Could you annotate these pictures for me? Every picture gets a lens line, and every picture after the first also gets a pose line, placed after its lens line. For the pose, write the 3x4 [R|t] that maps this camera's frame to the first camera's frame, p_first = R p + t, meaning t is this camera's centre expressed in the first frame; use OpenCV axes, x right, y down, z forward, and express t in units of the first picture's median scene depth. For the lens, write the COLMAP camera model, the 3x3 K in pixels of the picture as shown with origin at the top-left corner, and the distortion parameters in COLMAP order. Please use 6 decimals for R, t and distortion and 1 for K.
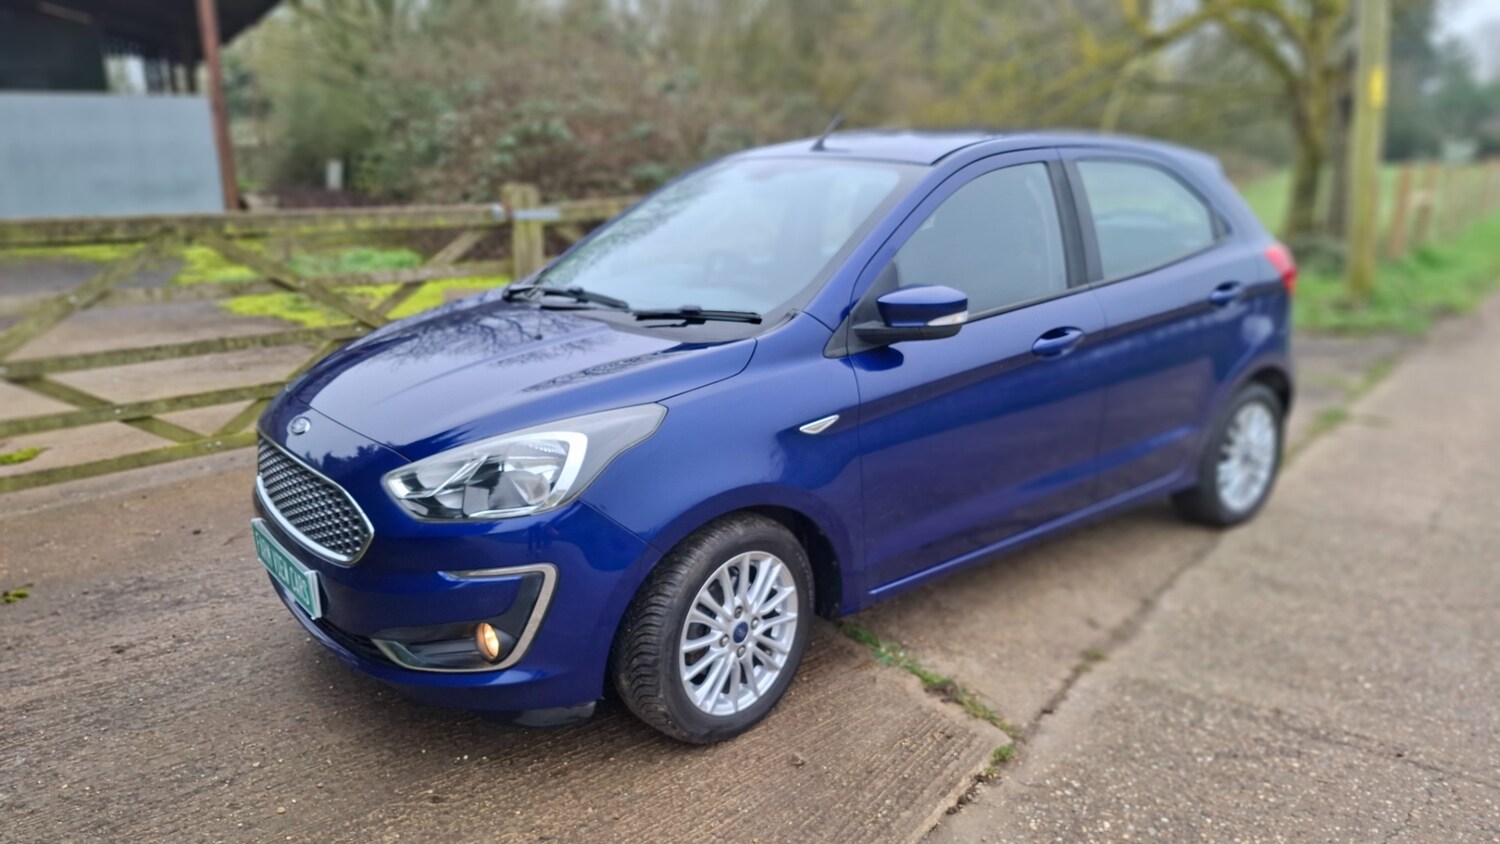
lens RADIAL K [[1068.1, 0, 761.3], [0, 1068.1, 416.7], [0, 0, 1]] dist [0.075438, -0.101153]
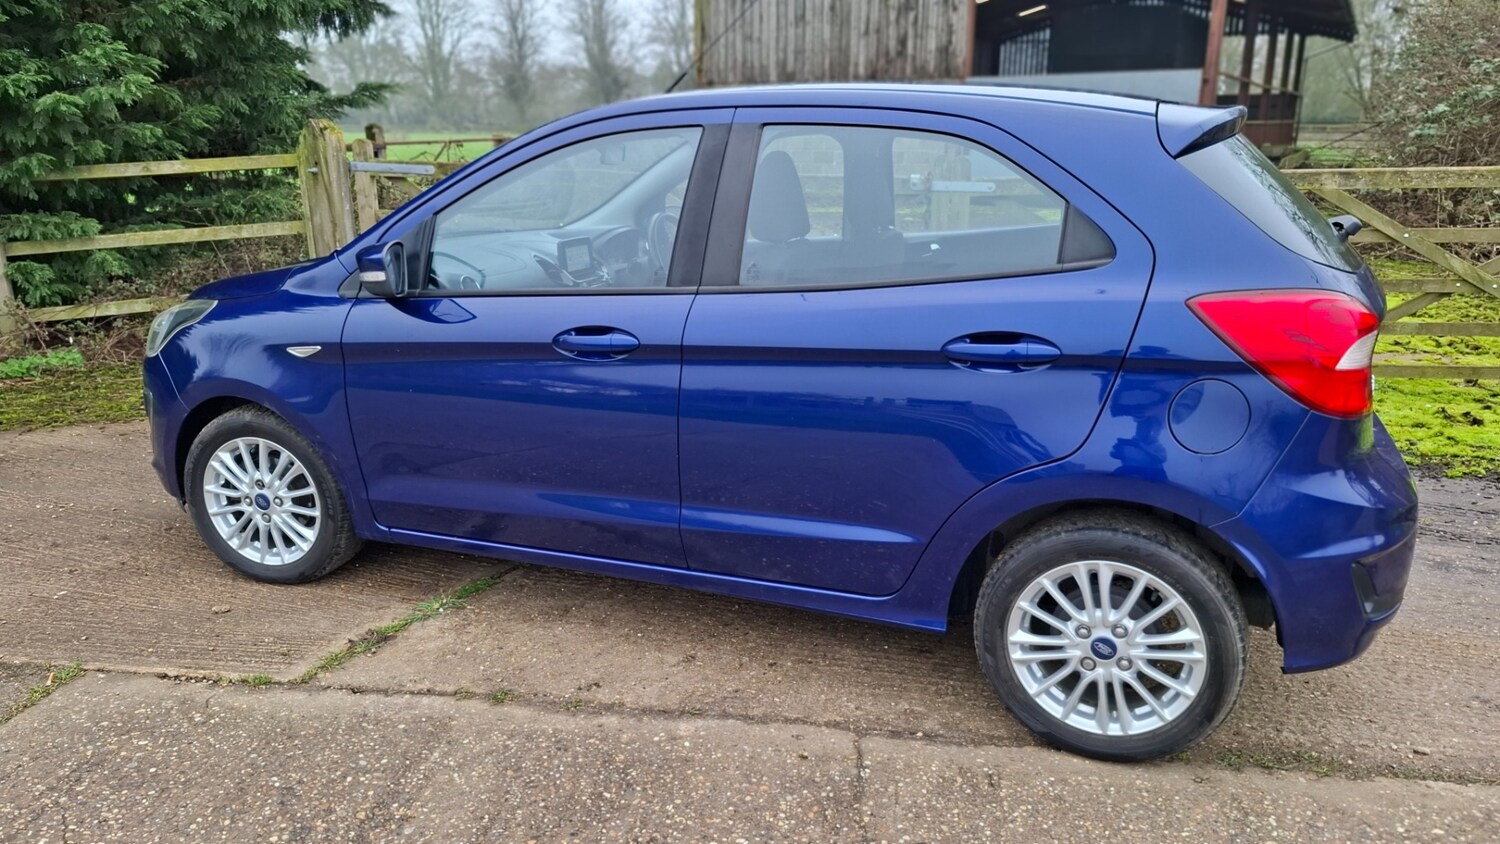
lens RADIAL K [[1062.9, 0, 733.9], [0, 1062.9, 425.3], [0, 0, 1]] dist [0.094348, -0.127739]
pose [[0.469772, 0.239656, -0.849635, 1.198135], [-0.216380, 0.964345, 0.152374, -0.179353], [0.855859, 0.112263, 0.504879, 0.778301]]
